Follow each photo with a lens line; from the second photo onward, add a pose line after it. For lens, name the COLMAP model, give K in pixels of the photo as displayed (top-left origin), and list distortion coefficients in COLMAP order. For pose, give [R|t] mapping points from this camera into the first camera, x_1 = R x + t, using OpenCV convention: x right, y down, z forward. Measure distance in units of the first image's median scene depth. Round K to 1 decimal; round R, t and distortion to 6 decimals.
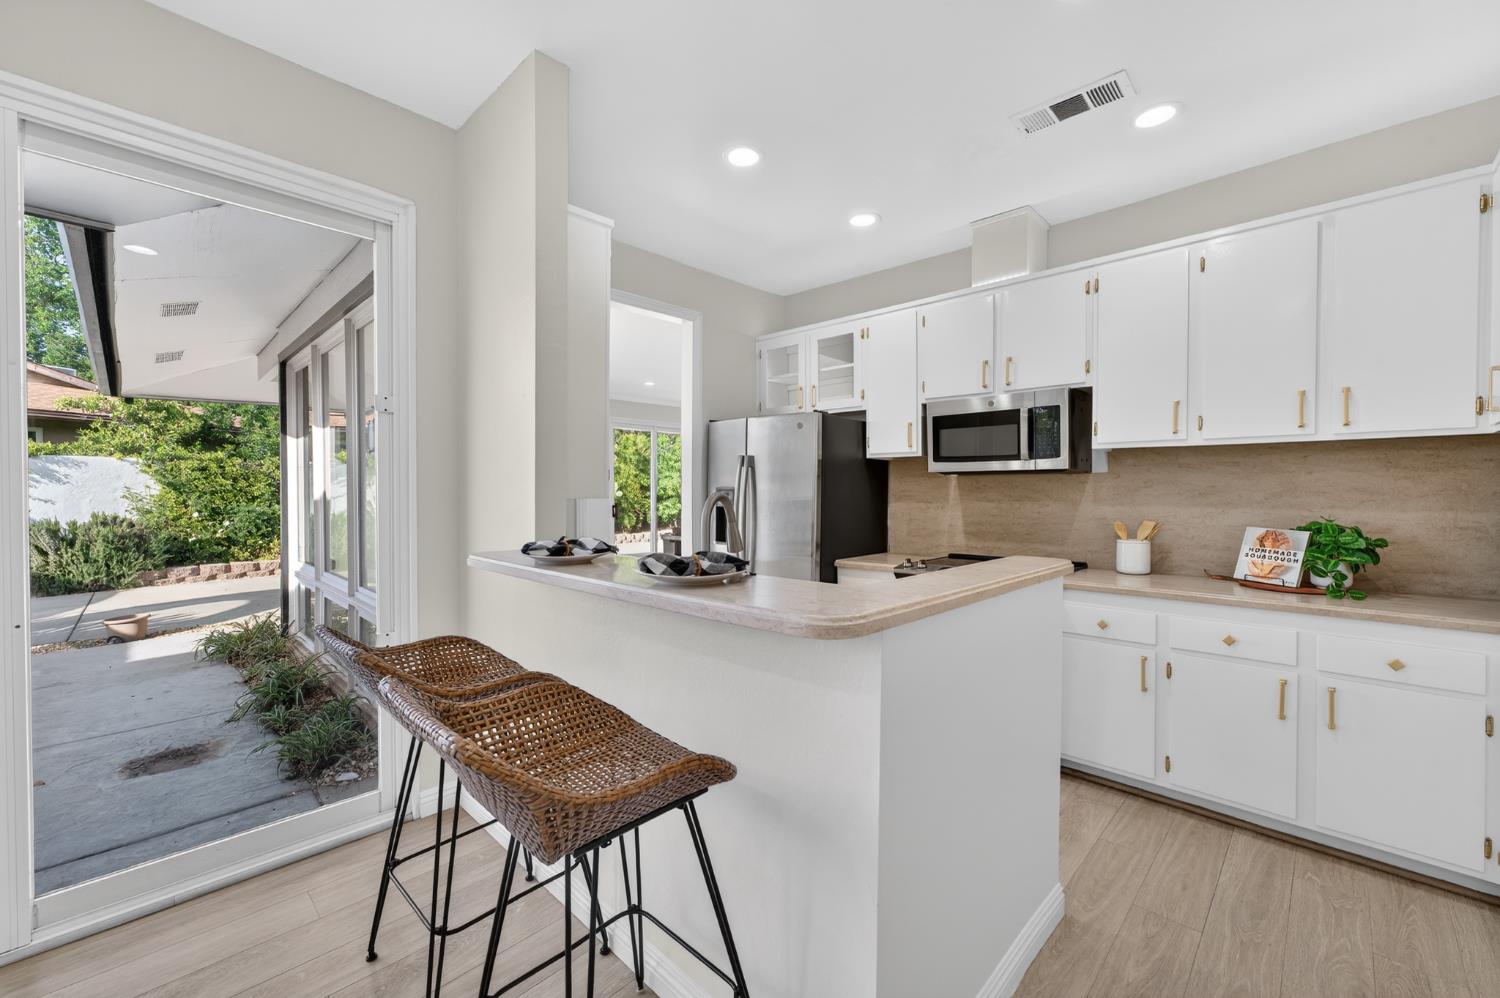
lens RADIAL K [[606.6, 0, 754.2], [0, 606.6, 502.7], [0, 0, 1]] dist [-0.002971, 0.005106]
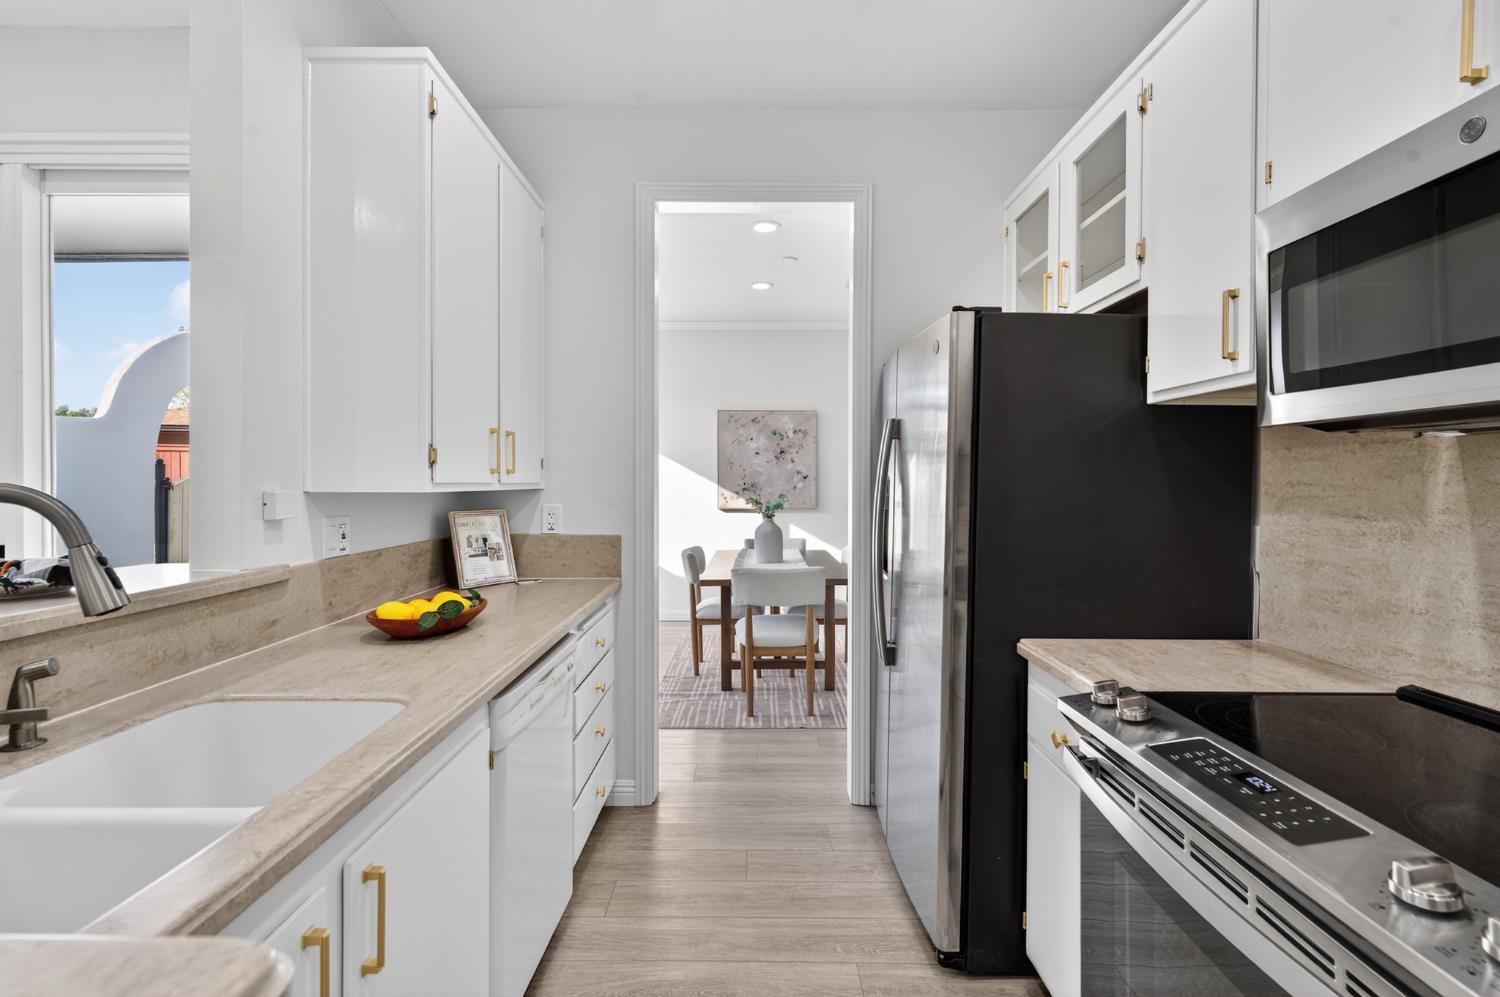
lens RADIAL K [[654.8, 0, 759.6], [0, 654.8, 492.4], [0, 0, 1]] dist [0.000110, 0.000761]
pose [[0.699588, 0.013449, -0.714420, 0.320870], [-0.016006, 0.999867, 0.003149, -0.010917], [0.714367, 0.009232, 0.699710, 0.506868]]
